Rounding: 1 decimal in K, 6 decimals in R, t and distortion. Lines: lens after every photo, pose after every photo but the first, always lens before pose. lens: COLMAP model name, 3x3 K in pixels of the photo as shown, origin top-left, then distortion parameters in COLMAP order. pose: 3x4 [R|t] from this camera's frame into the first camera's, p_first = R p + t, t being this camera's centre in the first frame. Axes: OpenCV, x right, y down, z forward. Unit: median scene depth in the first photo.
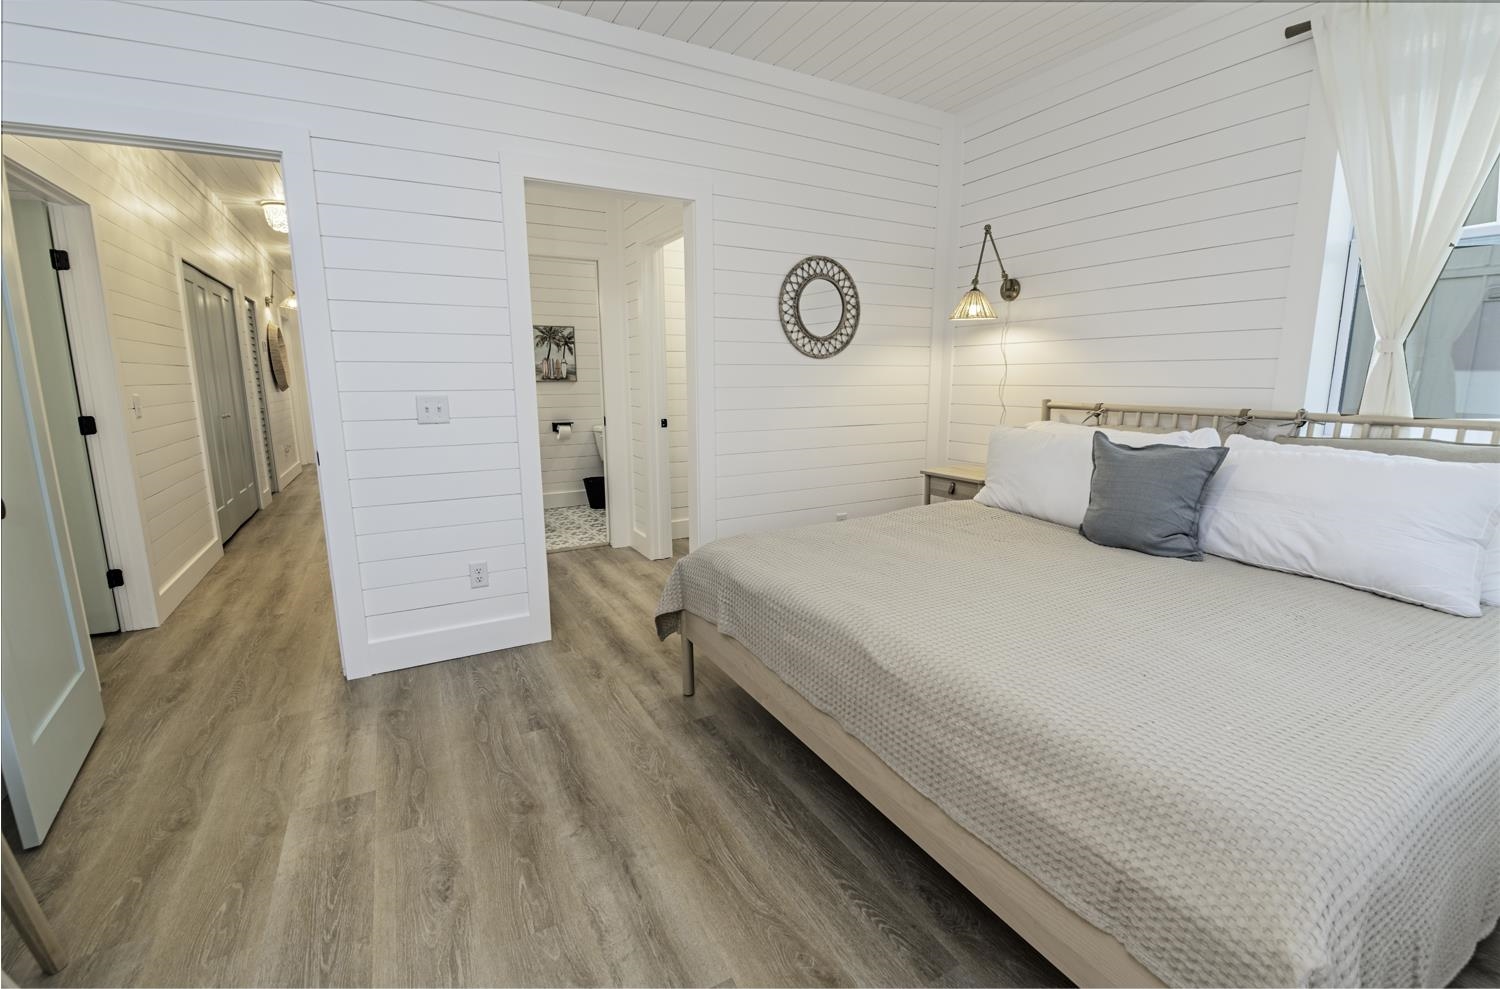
lens RADIAL K [[644.2, 0, 742.5], [0, 644.2, 494.3], [0, 0, 1]] dist [-0.015552, -0.001738]
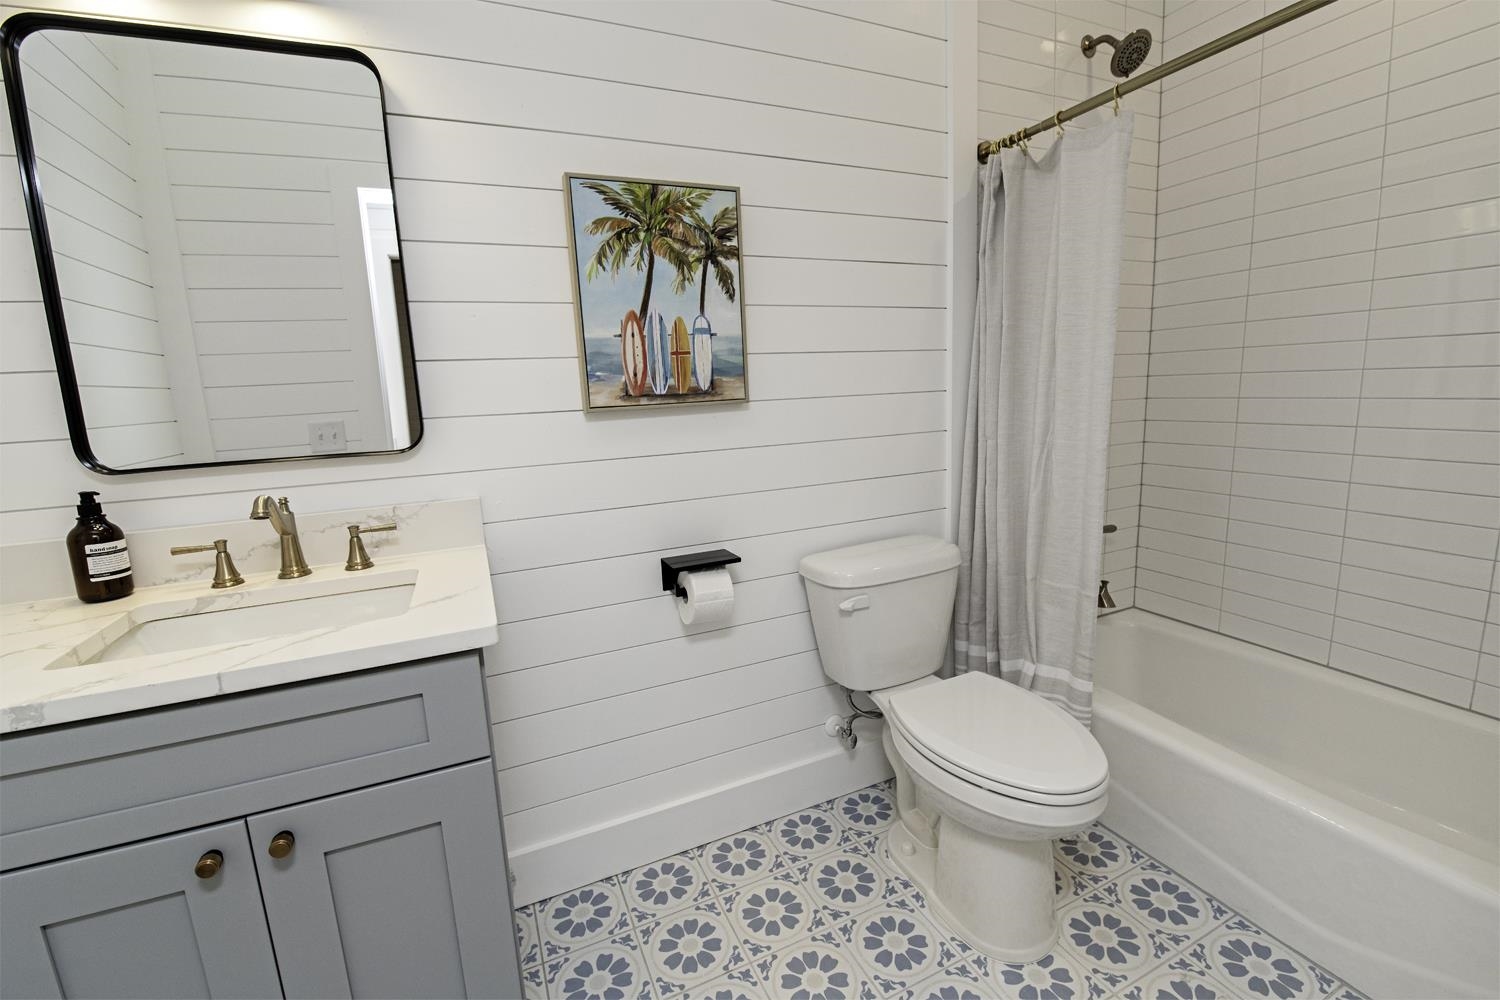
lens RADIAL K [[644.2, 0, 761.5], [0, 644.2, 496.9], [0, 0, 1]] dist [-0.015552, -0.001738]
pose [[0.997231, -0.022187, -0.070980, -0.238007], [0.021796, 0.999743, -0.006270, -0.136548], [0.071100, 0.004706, 0.997458, 0.746331]]
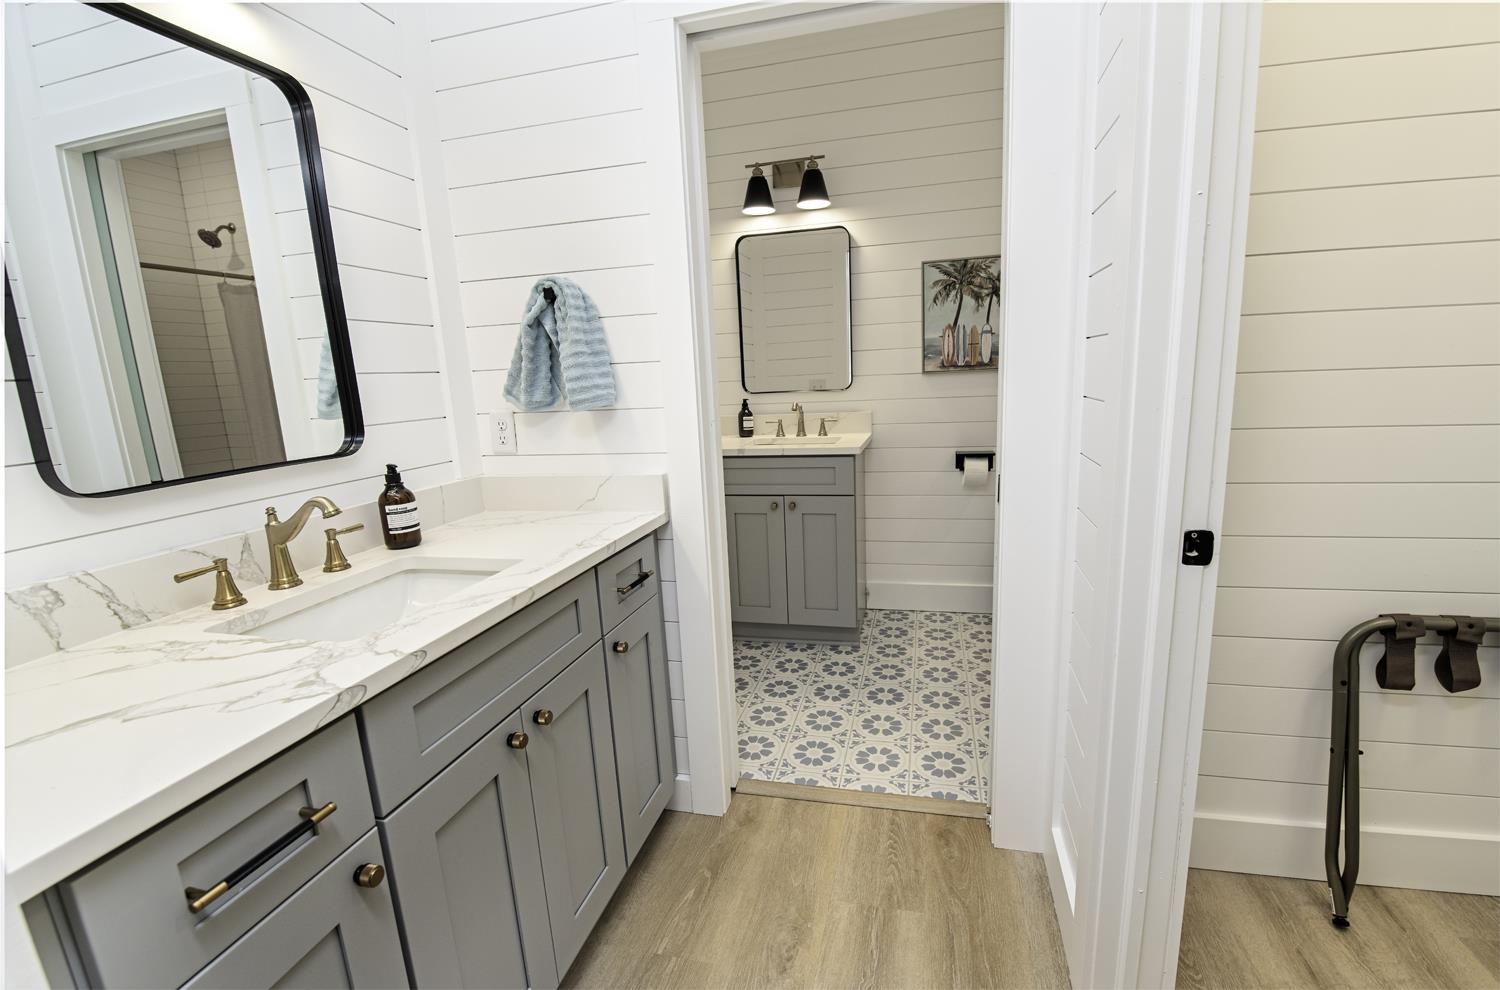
lens RADIAL K [[644.2, 0, 764.7], [0, 644.2, 494.8], [0, 0, 1]] dist [-0.015552, -0.001738]
pose [[0.734068, 0.101210, -0.671492, -0.060254], [-0.082047, 0.994806, 0.060248, -0.096768], [0.674101, 0.010868, 0.738559, 0.524632]]
